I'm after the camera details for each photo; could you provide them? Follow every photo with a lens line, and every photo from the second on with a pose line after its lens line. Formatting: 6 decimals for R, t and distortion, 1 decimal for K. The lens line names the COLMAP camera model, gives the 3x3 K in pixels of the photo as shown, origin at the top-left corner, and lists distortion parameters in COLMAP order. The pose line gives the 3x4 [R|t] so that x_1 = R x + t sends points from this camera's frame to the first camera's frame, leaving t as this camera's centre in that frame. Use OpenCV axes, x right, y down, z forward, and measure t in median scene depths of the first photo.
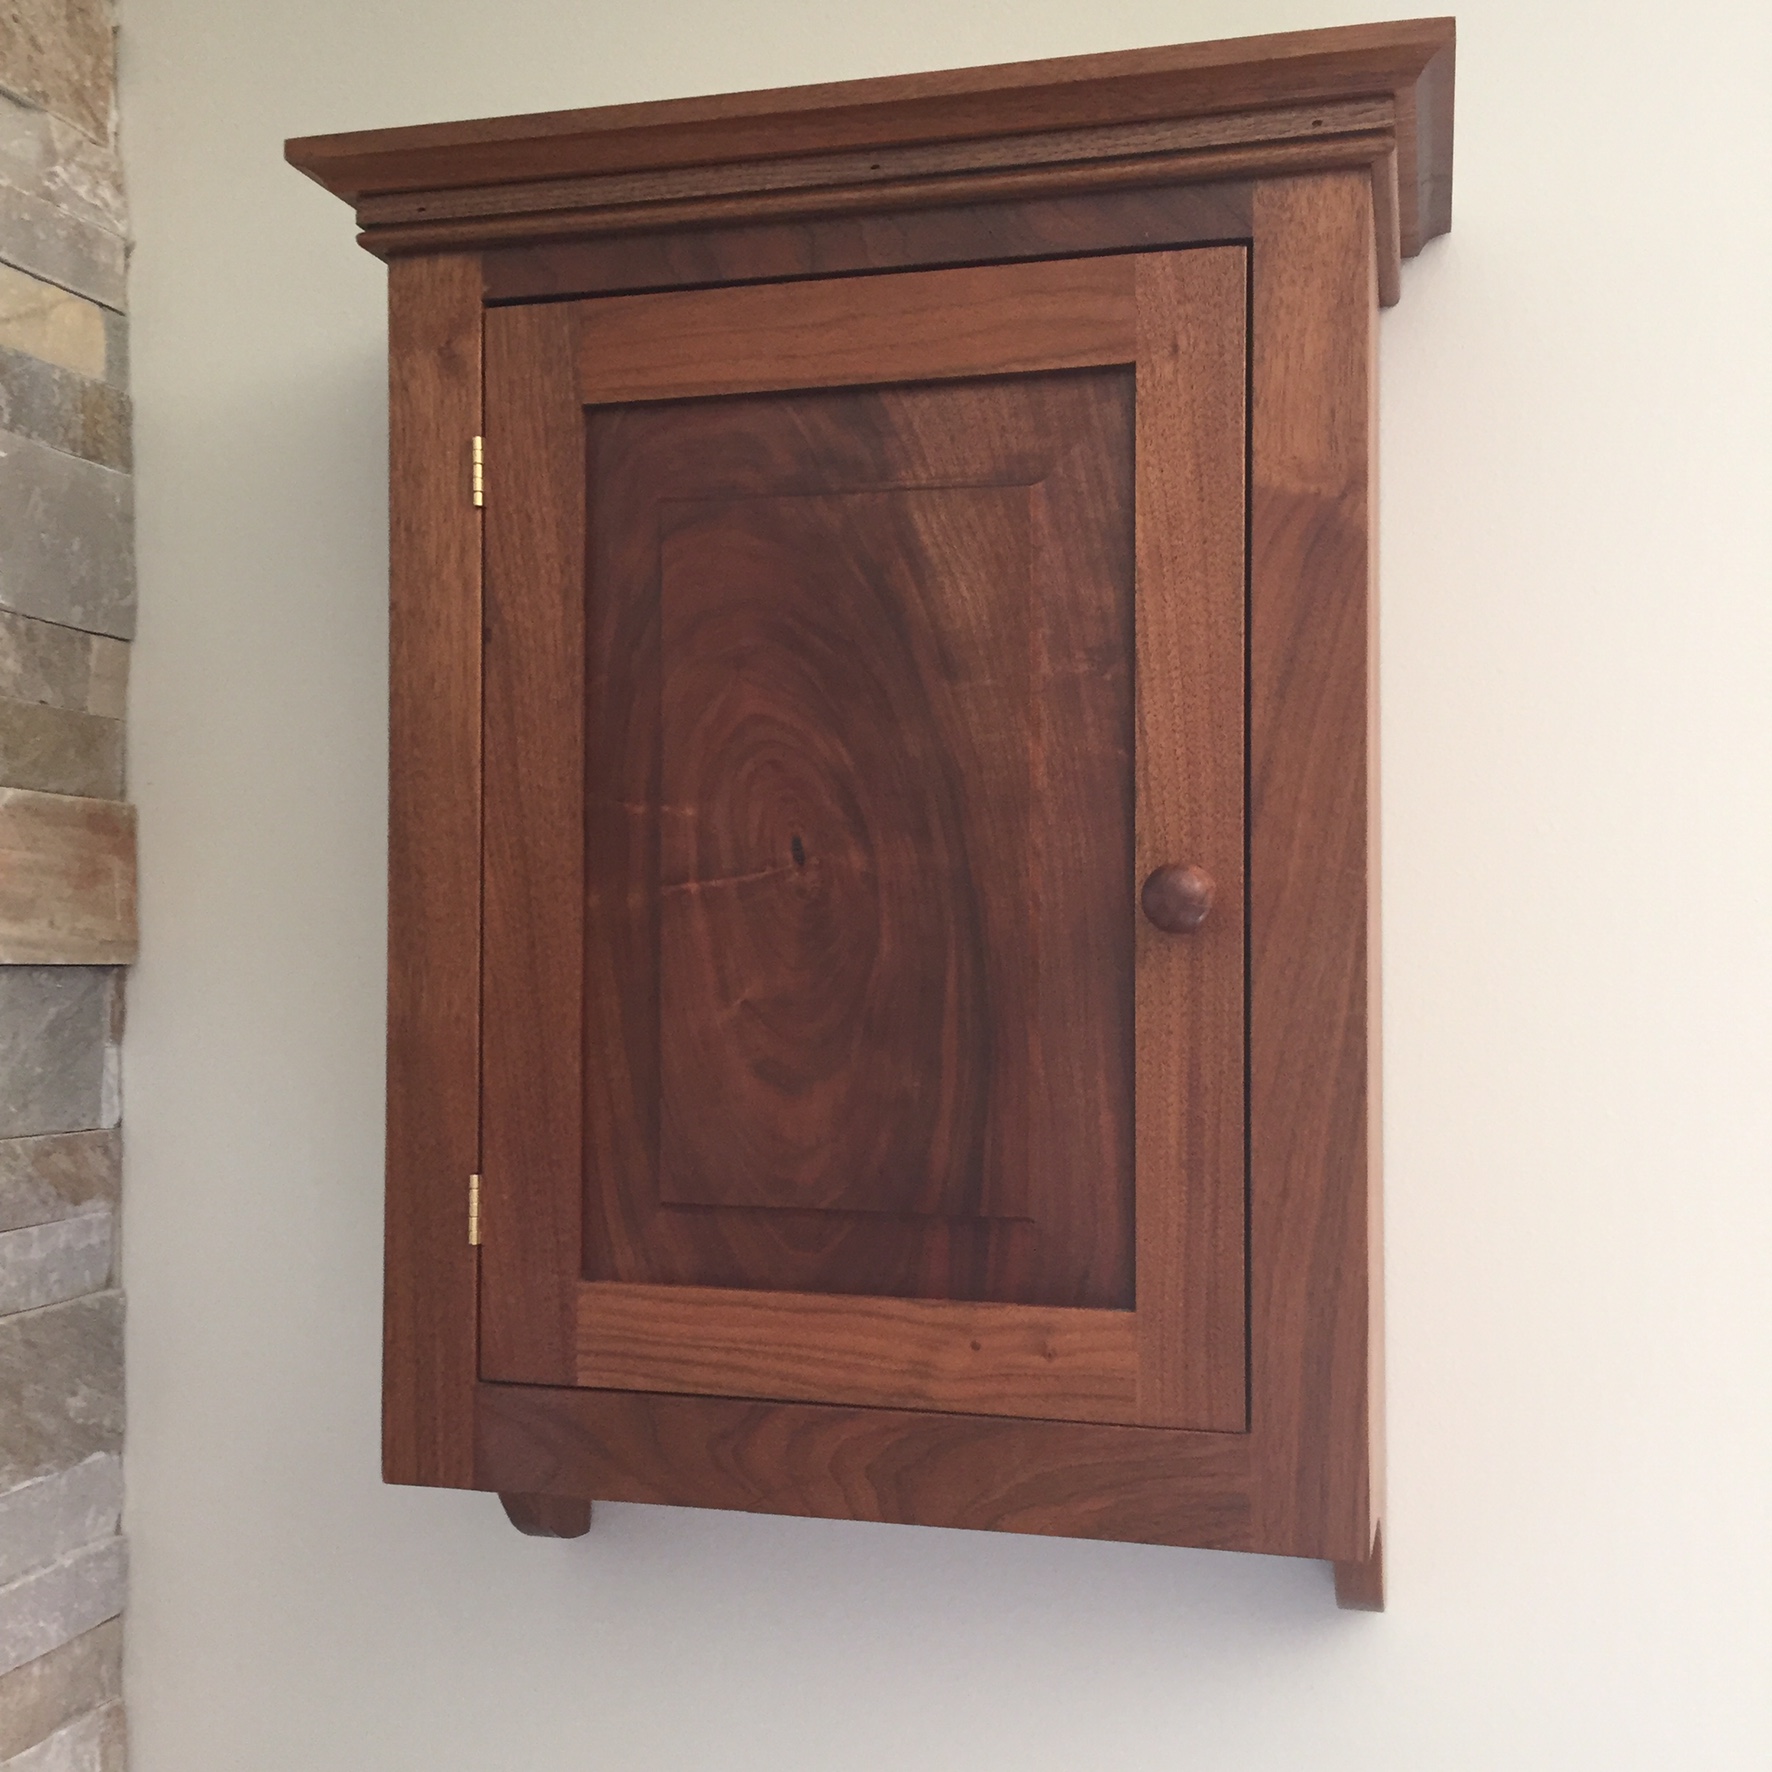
lens RADIAL K [[2039.5, 0, 886.0], [0, 2039.5, 886.0], [0, 0, 1]] dist [0.113502, -0.185774]
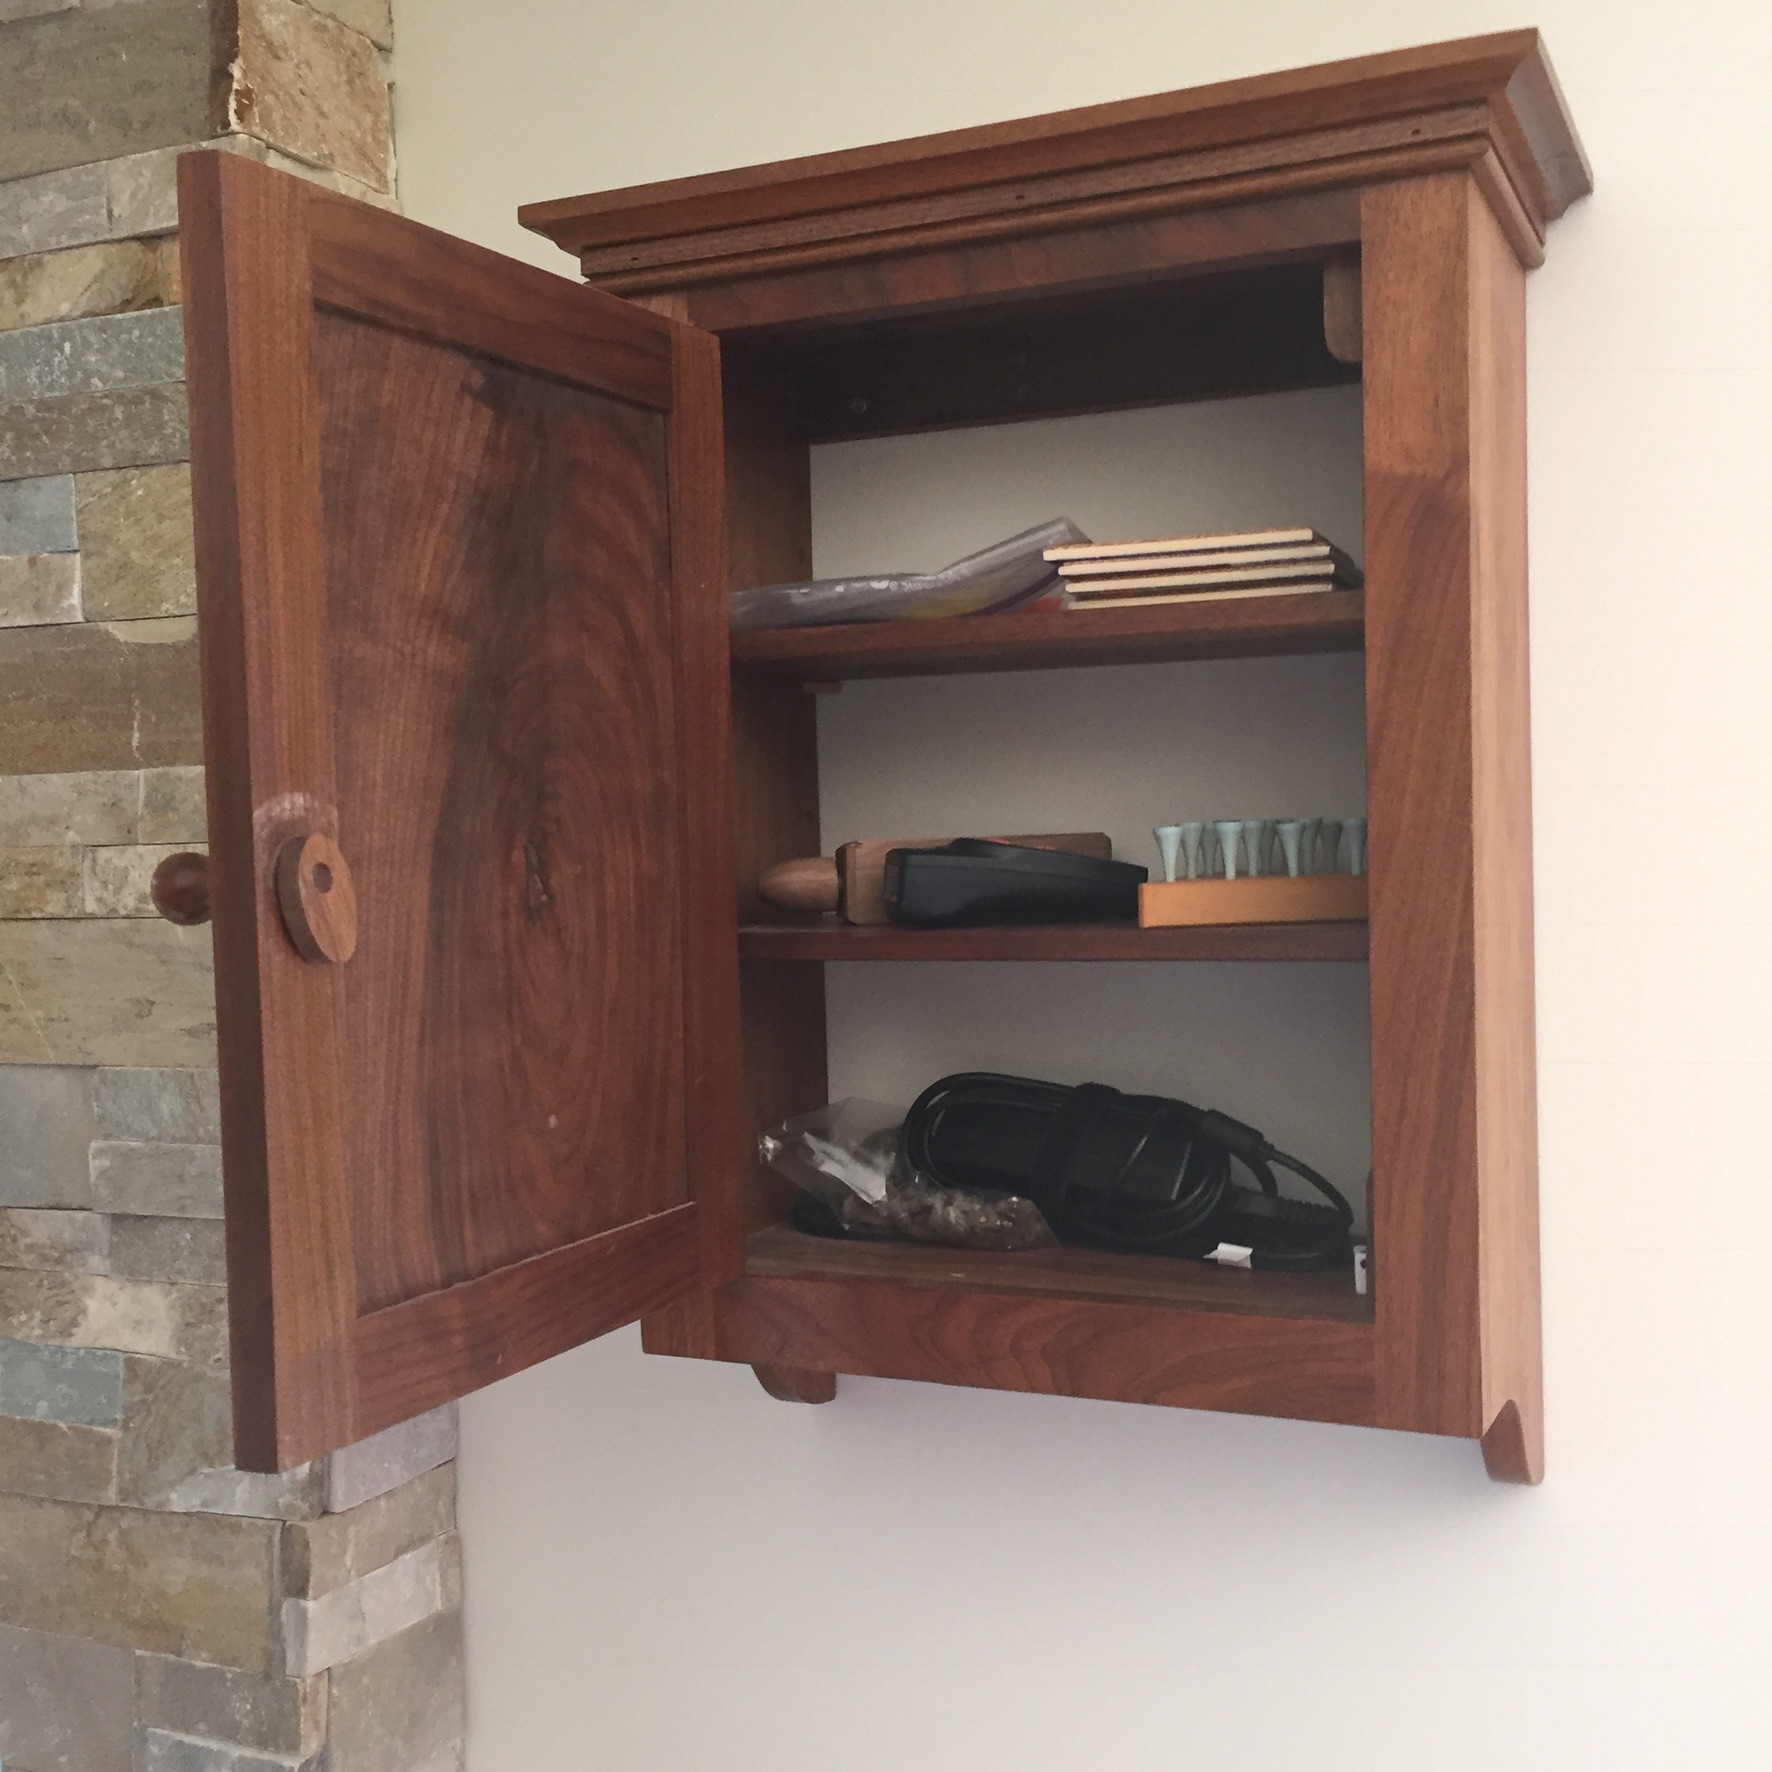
lens RADIAL K [[2039.5, 0, 886.0], [0, 2039.5, 886.0], [0, 0, 1]] dist [0.113502, -0.185774]
pose [[0.985985, -0.023158, -0.165217, 0.100377], [0.032266, 0.998091, 0.052656, -0.038739], [0.163683, -0.057249, 0.984851, -0.130916]]
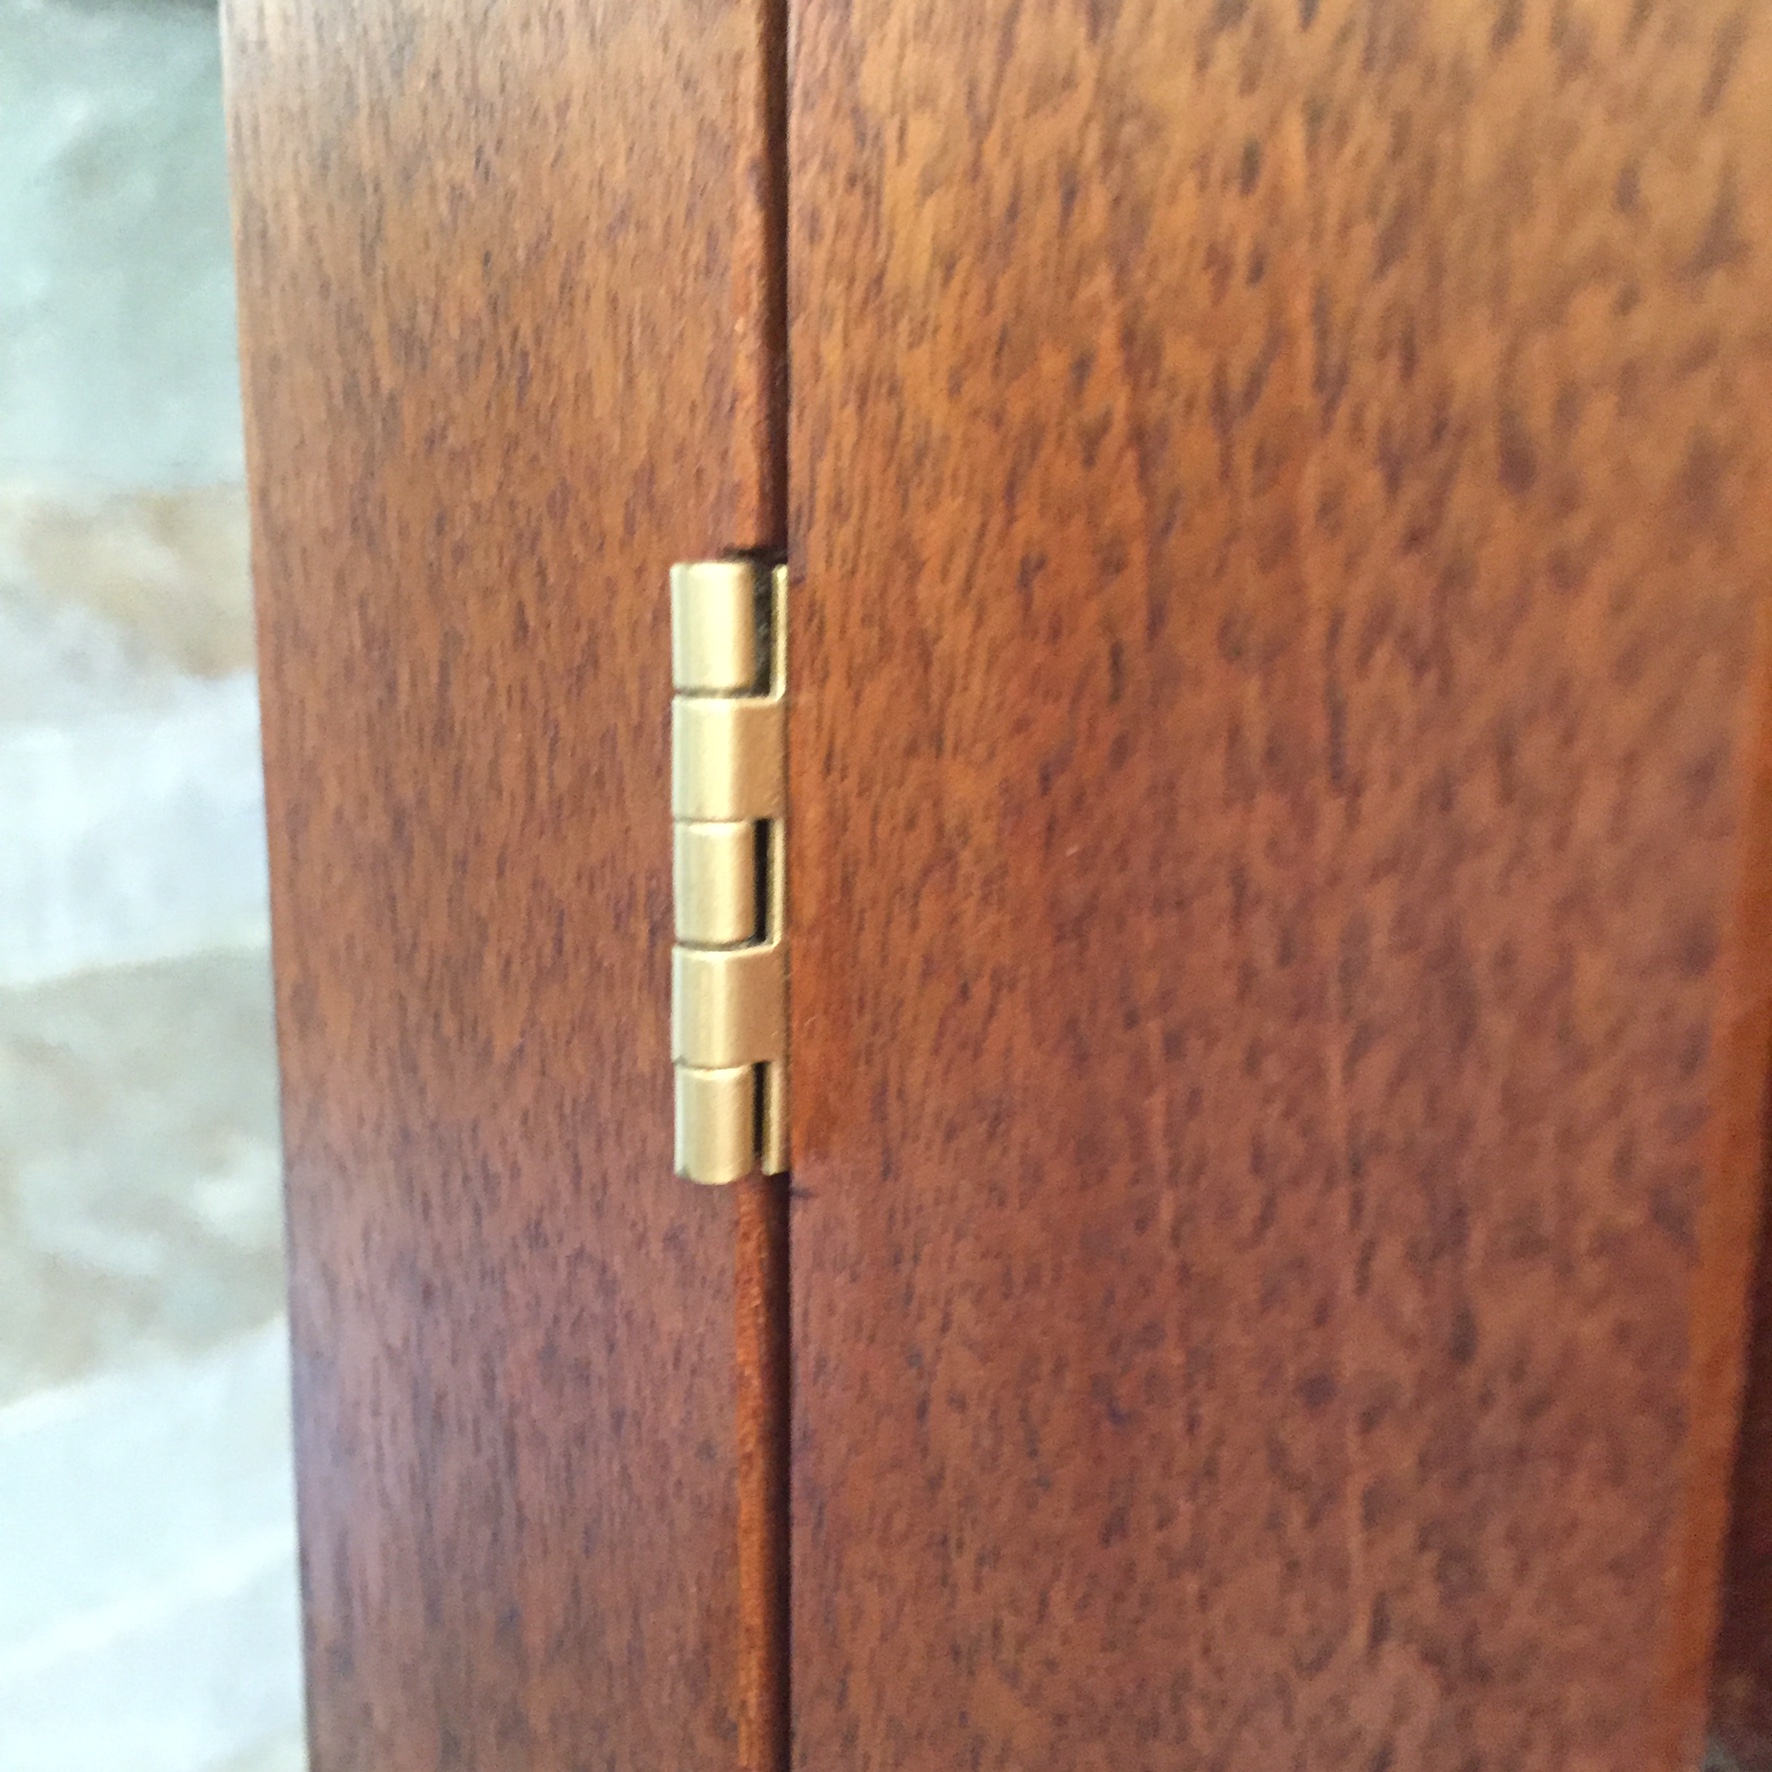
lens RADIAL K [[2039.5, 0, 886.0], [0, 2039.5, 886.0], [0, 0, 1]] dist [0.113502, -0.185774]
pose [[0.884468, 0.102083, -0.455296, -0.155561], [0.003591, 0.974256, 0.225416, 0.146204], [0.466586, -0.201009, 0.861332, 0.995878]]
